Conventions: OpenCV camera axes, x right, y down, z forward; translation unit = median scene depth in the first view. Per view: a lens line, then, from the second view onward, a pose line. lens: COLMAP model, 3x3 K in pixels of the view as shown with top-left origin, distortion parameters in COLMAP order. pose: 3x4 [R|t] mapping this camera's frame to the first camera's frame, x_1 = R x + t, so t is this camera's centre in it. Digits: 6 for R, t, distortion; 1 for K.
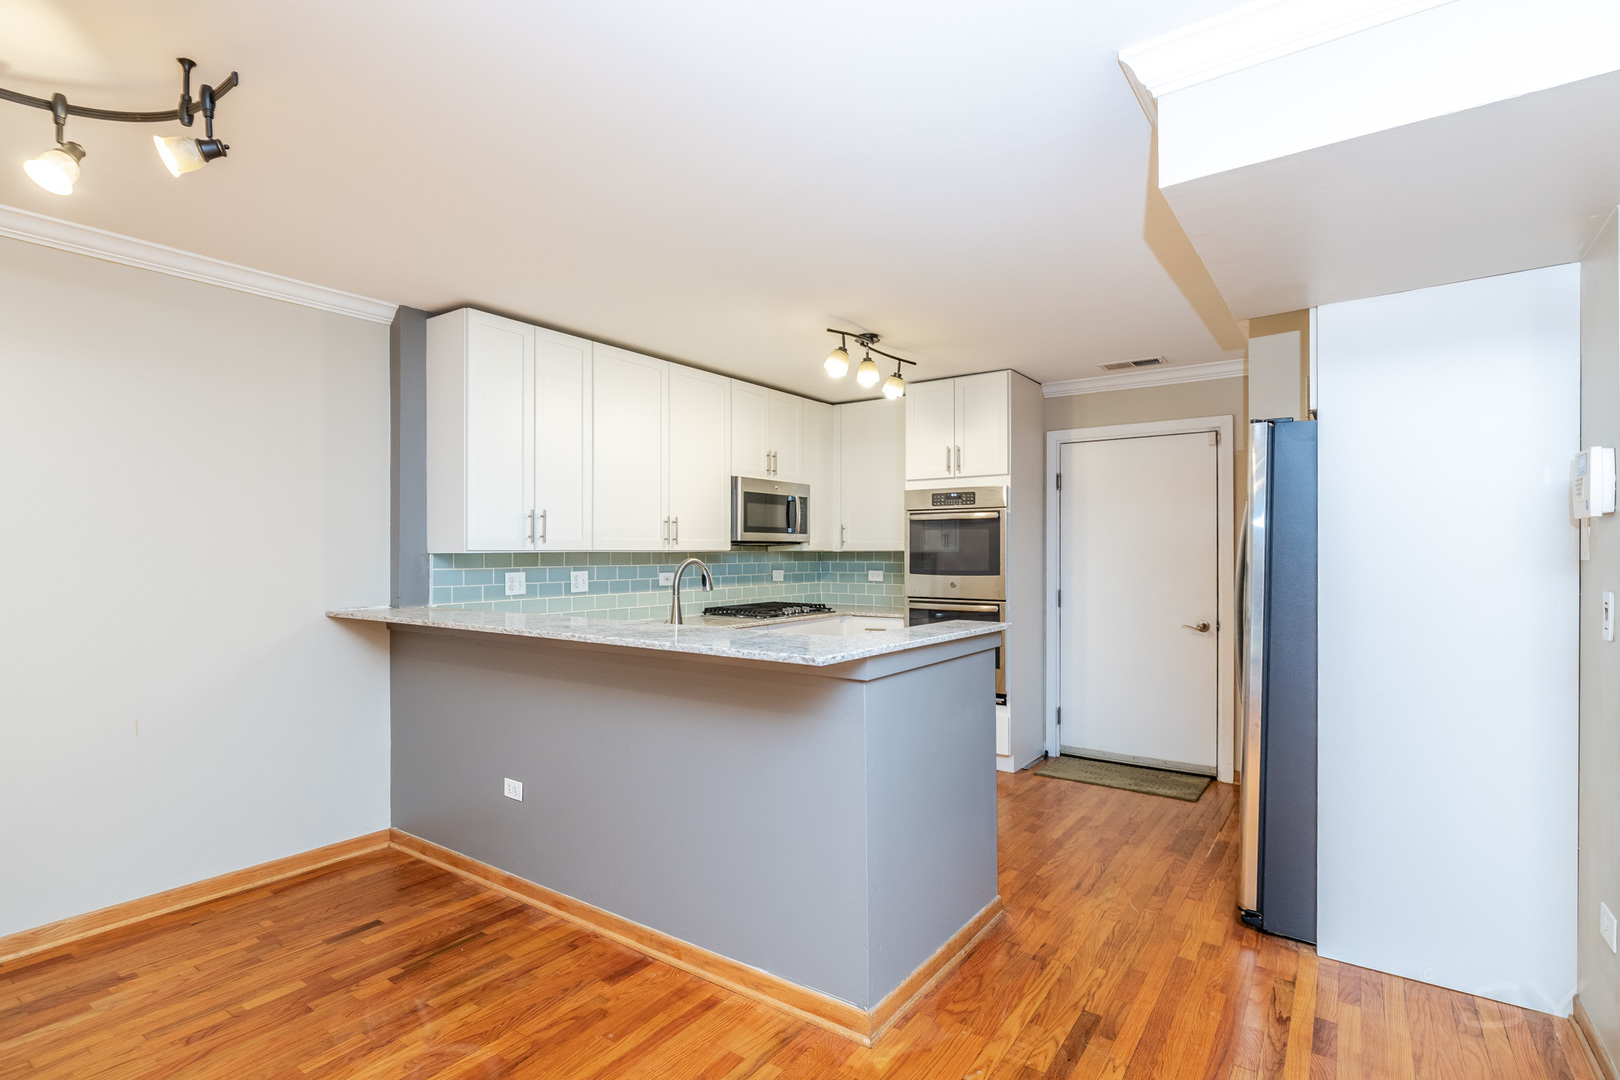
lens RADIAL K [[780.2, 0, 804.0], [0, 780.2, 551.4], [0, 0, 1]] dist [-0.002592, -0.000129]
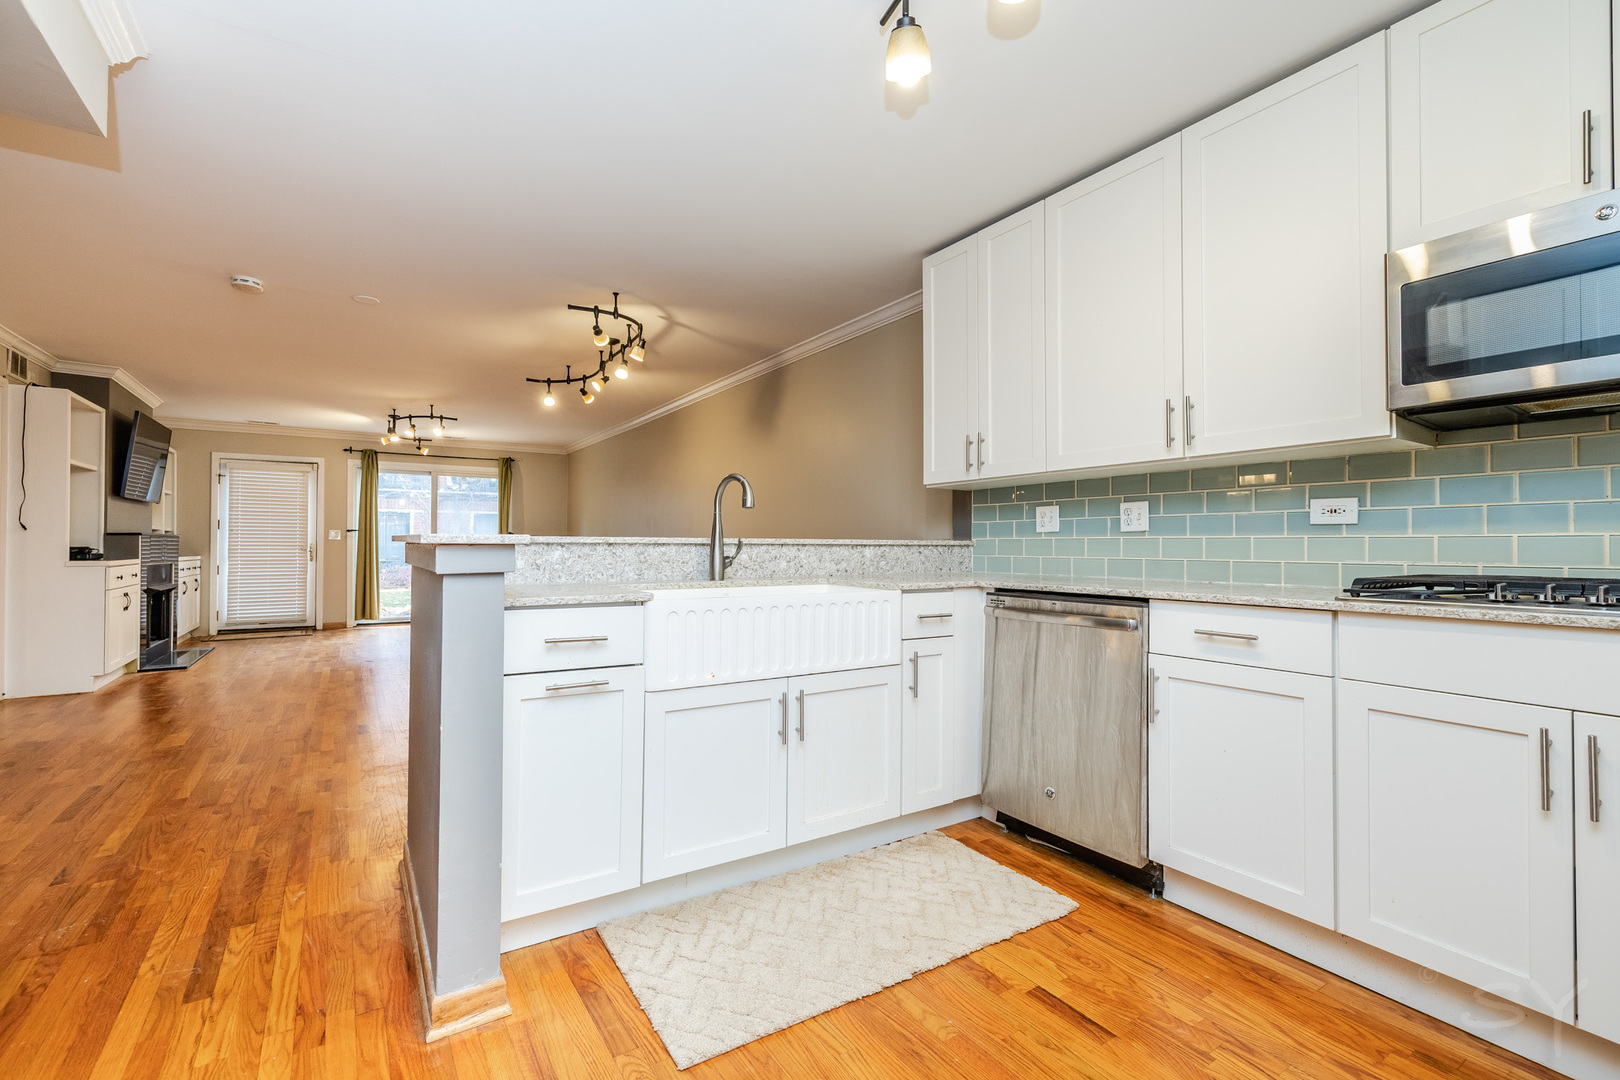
lens RADIAL K [[716.2, 0, 810.0], [0, 716.2, 540.0], [0, 0, 1]] dist [-0.000302, 0.000020]
pose [[-0.368107, -0.010392, -0.929725, 0.447950], [-0.002661, 0.999945, -0.010123, 0.070224], [0.929780, -0.001252, -0.368114, 1.005812]]
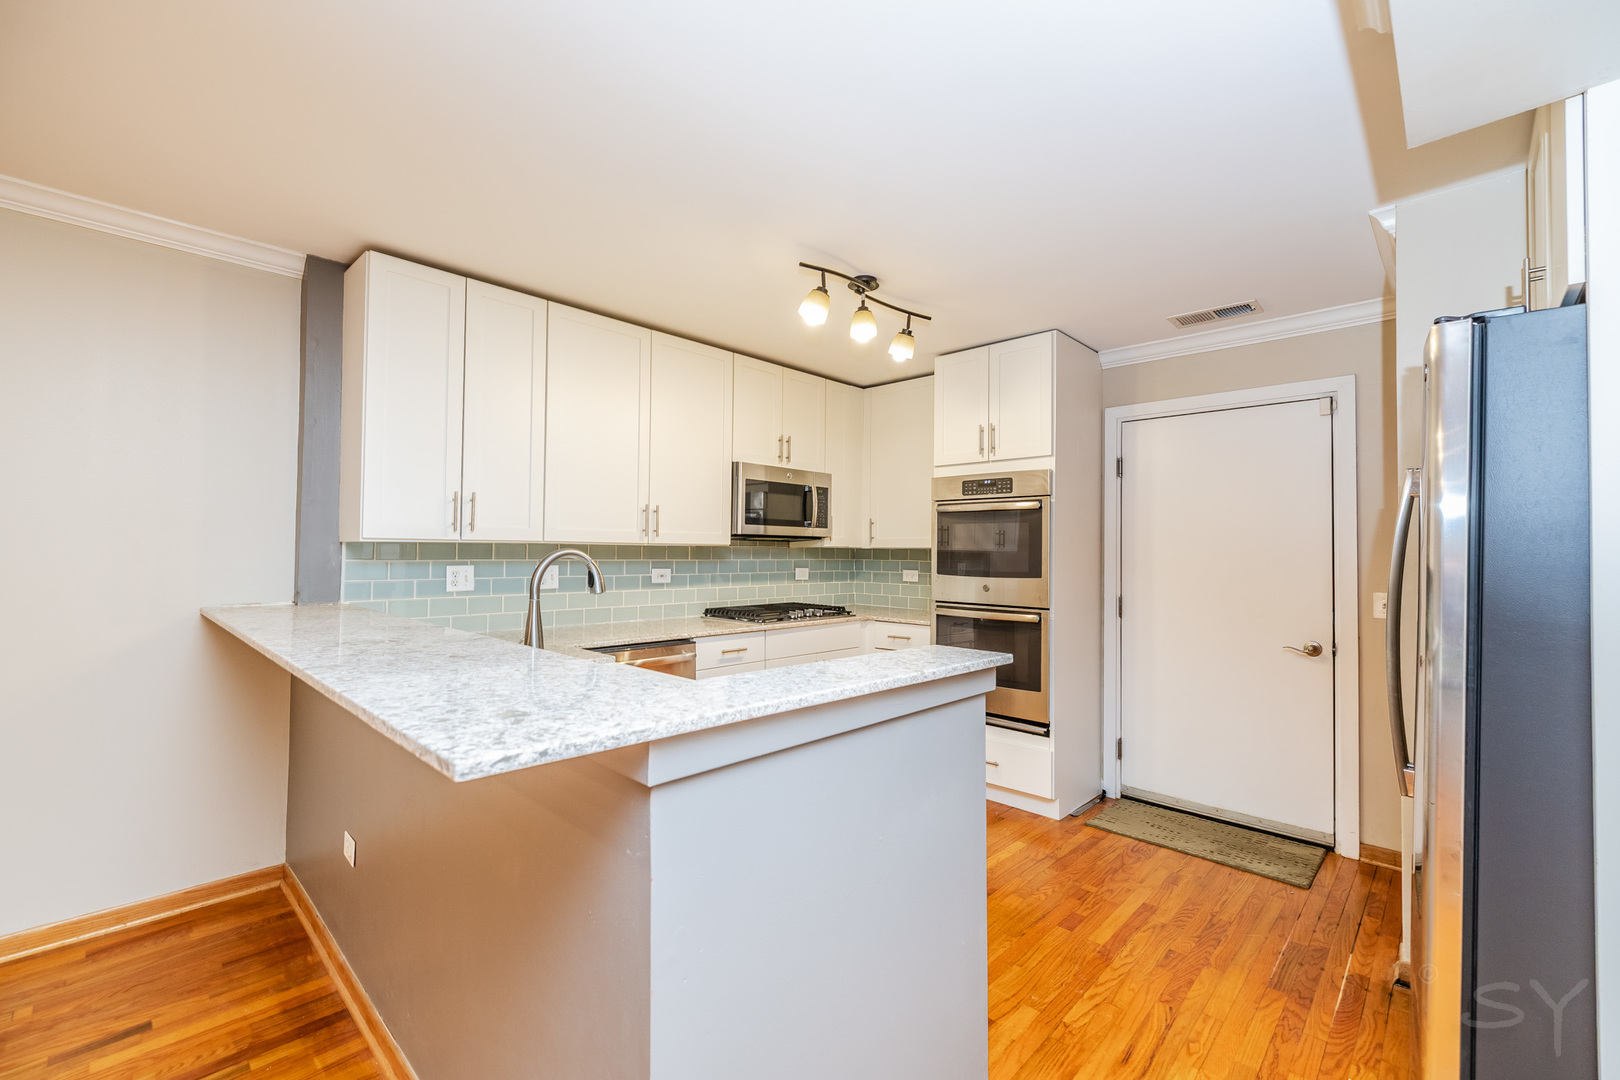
lens RADIAL K [[684.4, 0, 807.7], [0, 684.4, 535.4], [0, 0, 1]] dist [0.002779, 0.000190]
pose [[0.990580, 0.008436, -0.136673, 0.117022], [-0.011668, 0.999671, -0.022860, 0.005442], [0.136435, 0.024240, 0.990352, 0.277906]]
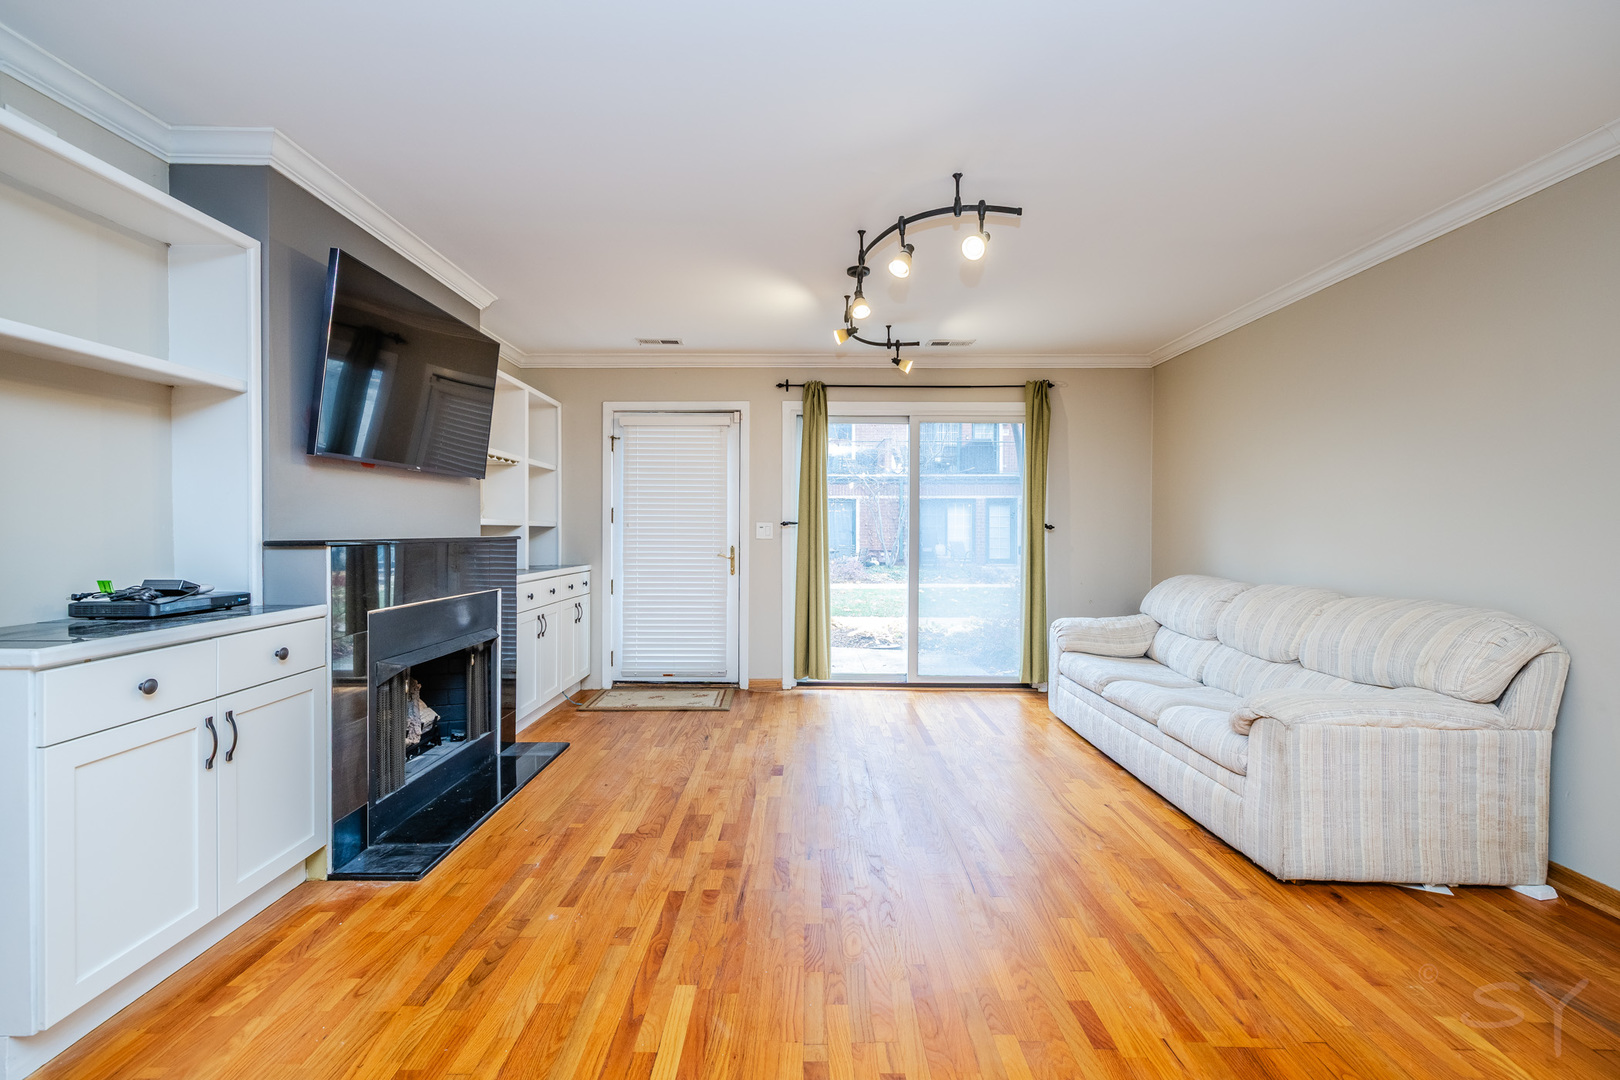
lens RADIAL K [[665.5, 0, 790.4], [0, 665.5, 531.2], [0, 0, 1]] dist [-0.000603, 0.000147]
pose [[-0.826775, -0.002308, -0.562527, -0.340340], [-0.004742, 0.999985, 0.002867, 0.036151], [0.562512, 0.005038, -0.826774, -0.033165]]
